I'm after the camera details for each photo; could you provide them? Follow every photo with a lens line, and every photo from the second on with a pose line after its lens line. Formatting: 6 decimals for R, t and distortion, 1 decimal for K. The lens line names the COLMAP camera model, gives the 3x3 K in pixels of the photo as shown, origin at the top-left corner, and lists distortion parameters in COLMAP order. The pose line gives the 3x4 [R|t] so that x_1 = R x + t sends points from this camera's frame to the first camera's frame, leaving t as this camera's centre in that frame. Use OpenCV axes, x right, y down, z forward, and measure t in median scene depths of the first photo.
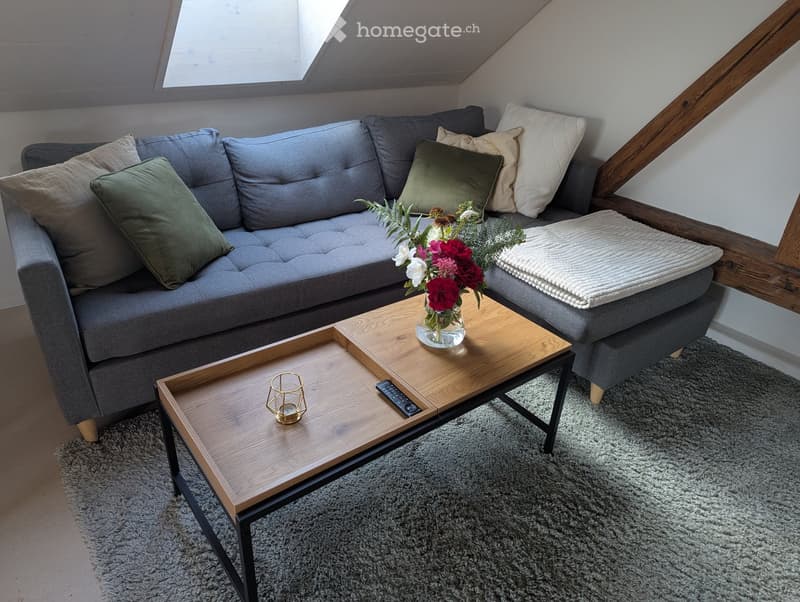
lens RADIAL K [[583.3, 0, 390.5], [0, 583.3, 312.5], [0, 0, 1]] dist [0.003081, 0.004043]
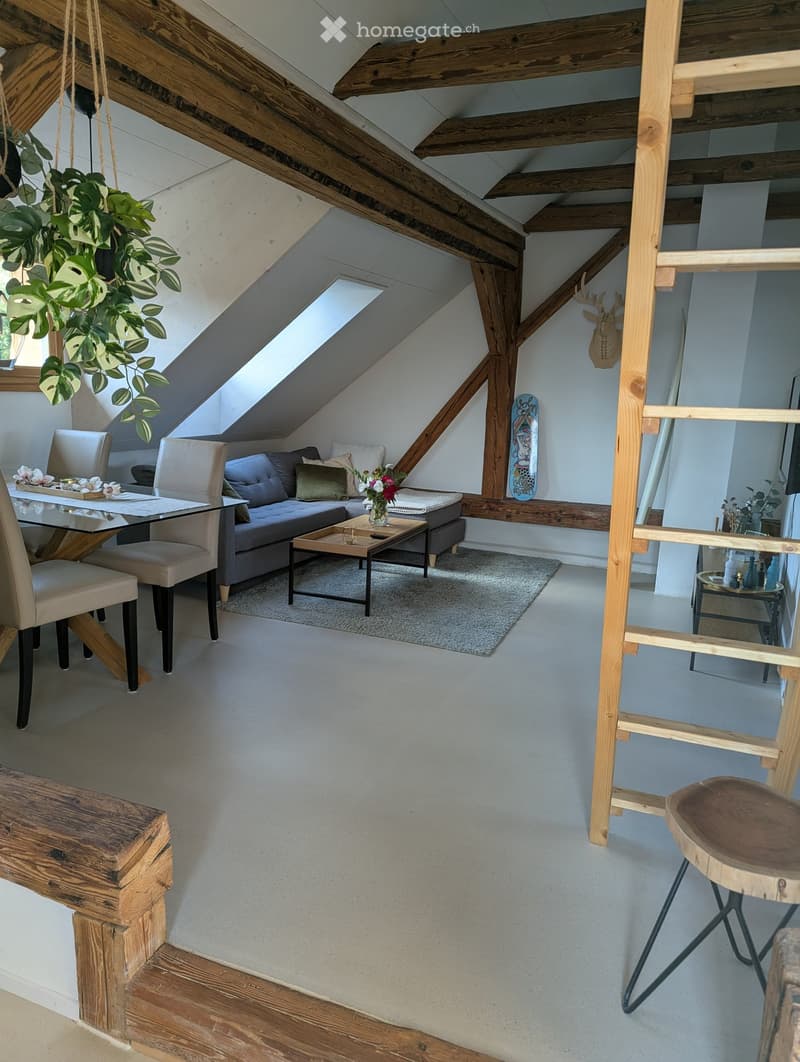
lens RADIAL K [[774.3, 0, 400.0], [0, 774.3, 531.0], [0, 0, 1]] dist [0.003081, 0.004043]
pose [[0.852484, -0.100193, 0.513061, -1.300160], [0.248649, 0.941042, -0.229376, 0.726873], [-0.459831, 0.323111, 0.827137, -1.432228]]
